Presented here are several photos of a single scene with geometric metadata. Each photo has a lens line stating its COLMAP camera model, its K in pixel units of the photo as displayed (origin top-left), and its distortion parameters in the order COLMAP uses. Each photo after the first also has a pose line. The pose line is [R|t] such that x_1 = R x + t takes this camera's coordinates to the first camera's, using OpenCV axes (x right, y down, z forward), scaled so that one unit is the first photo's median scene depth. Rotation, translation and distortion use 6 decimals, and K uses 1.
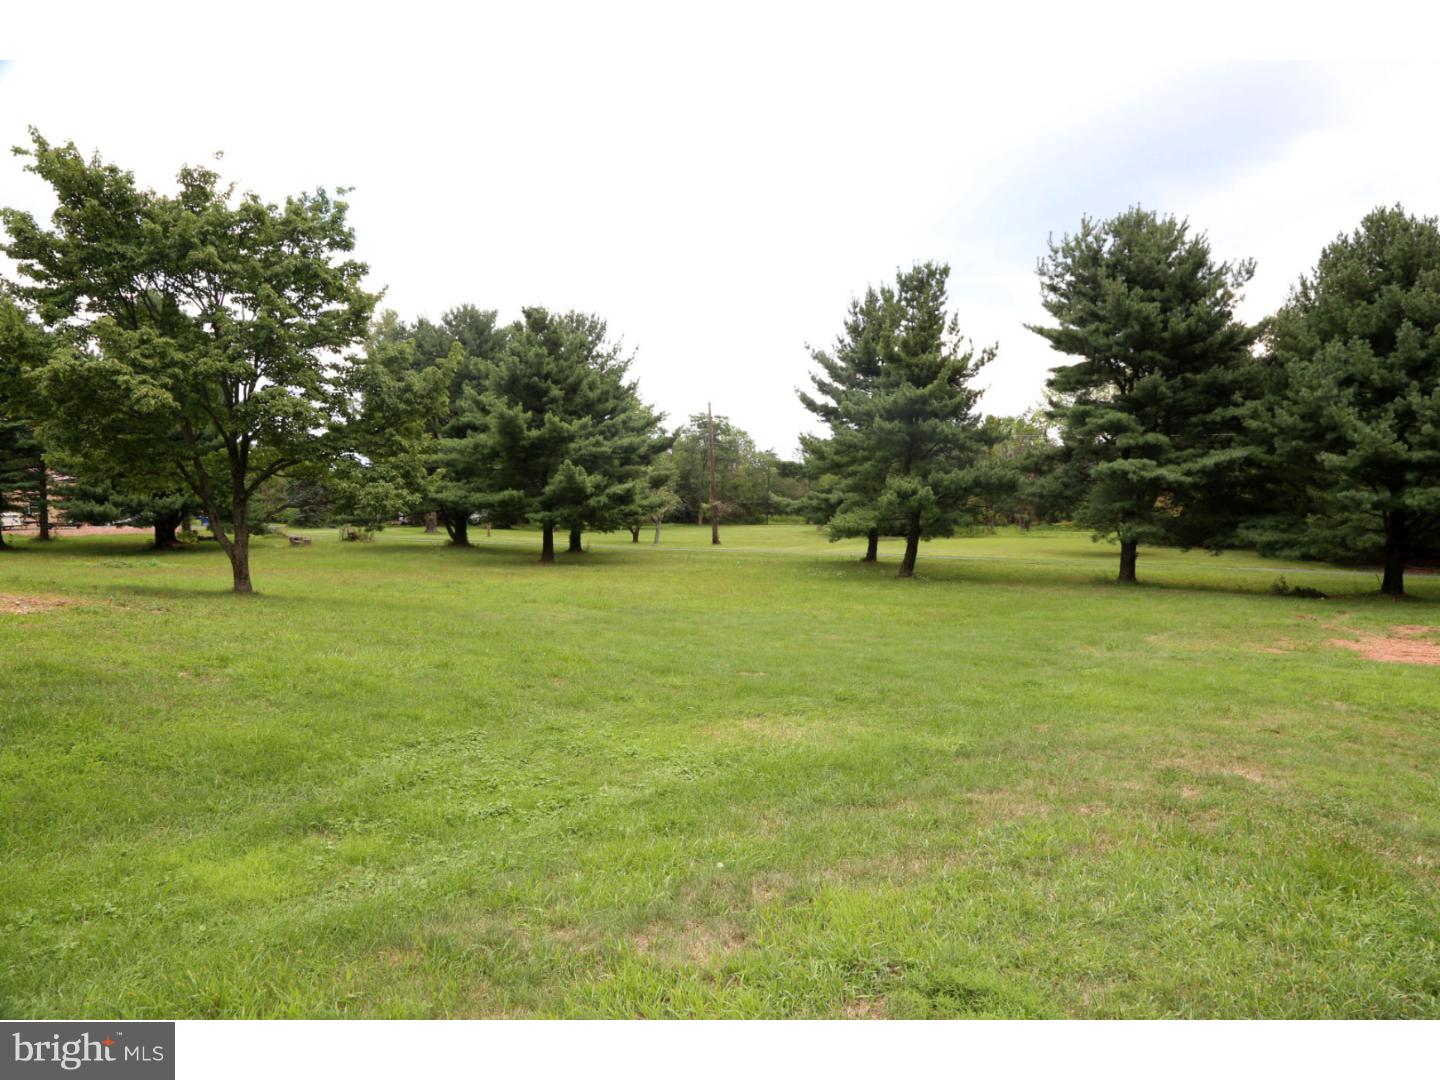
lens RADIAL K [[987.2, 0, 720.0], [0, 987.2, 540.0], [0, 0, 1]] dist [-0.113537, 0.061384]
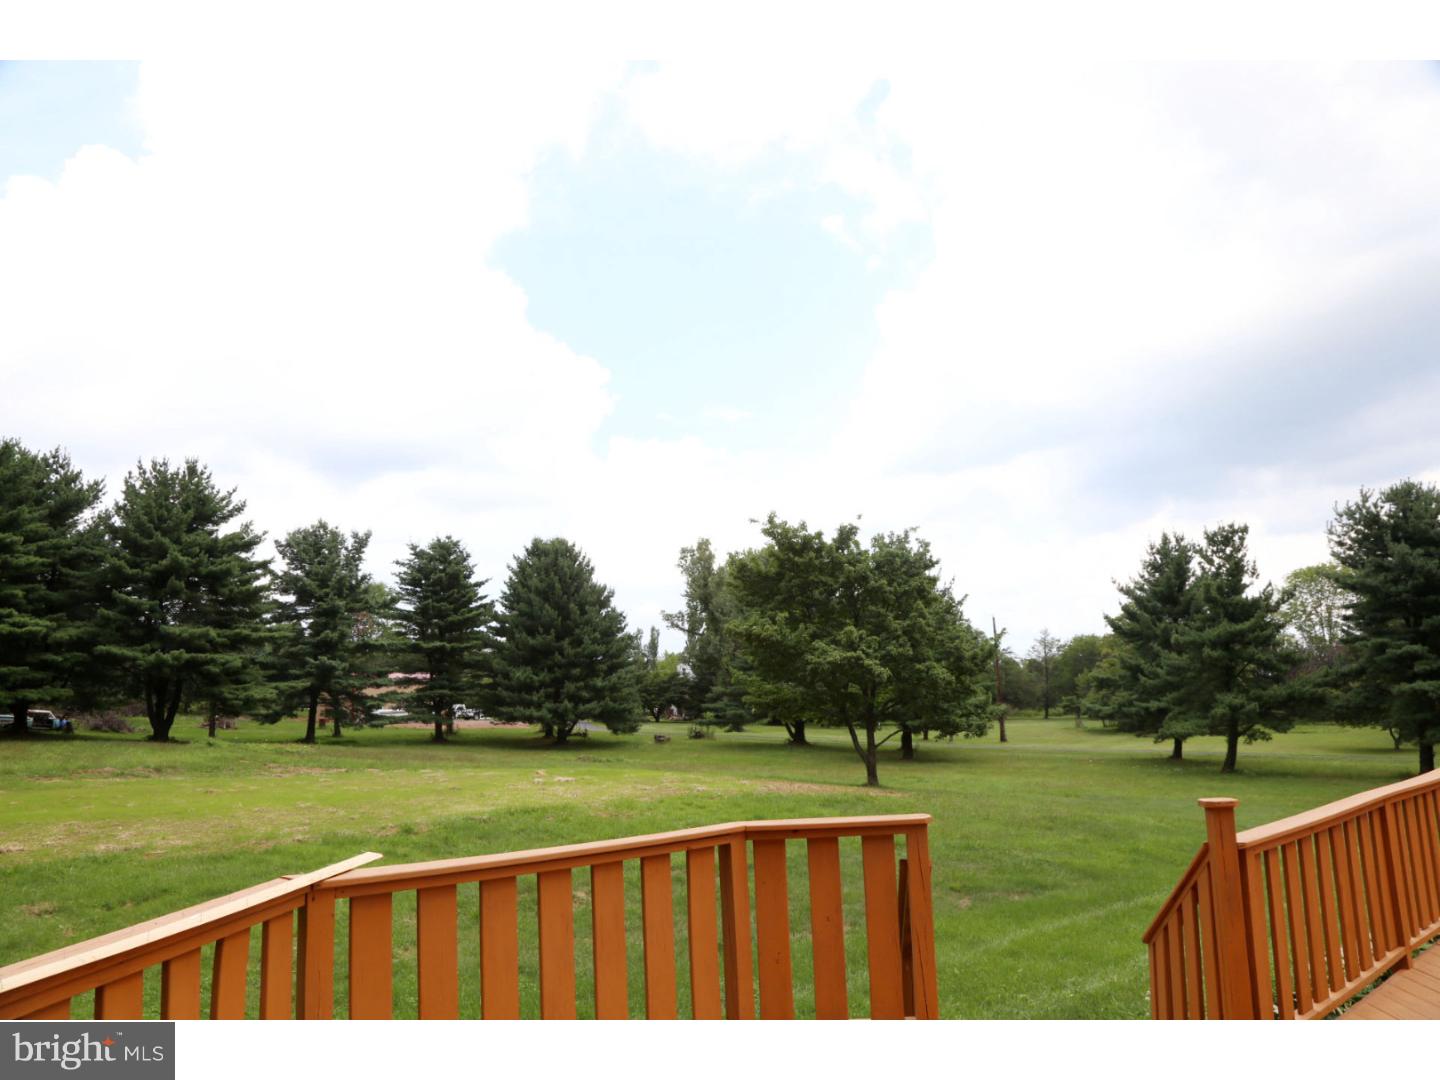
lens RADIAL K [[987.2, 0, 720.0], [0, 987.2, 540.0], [0, 0, 1]] dist [-0.113537, 0.061384]
pose [[0.983482, -0.026086, -0.179114, -0.239680], [-0.008283, 0.982038, -0.188504, -0.019800], [0.180814, 0.186874, 0.965601, -0.367690]]
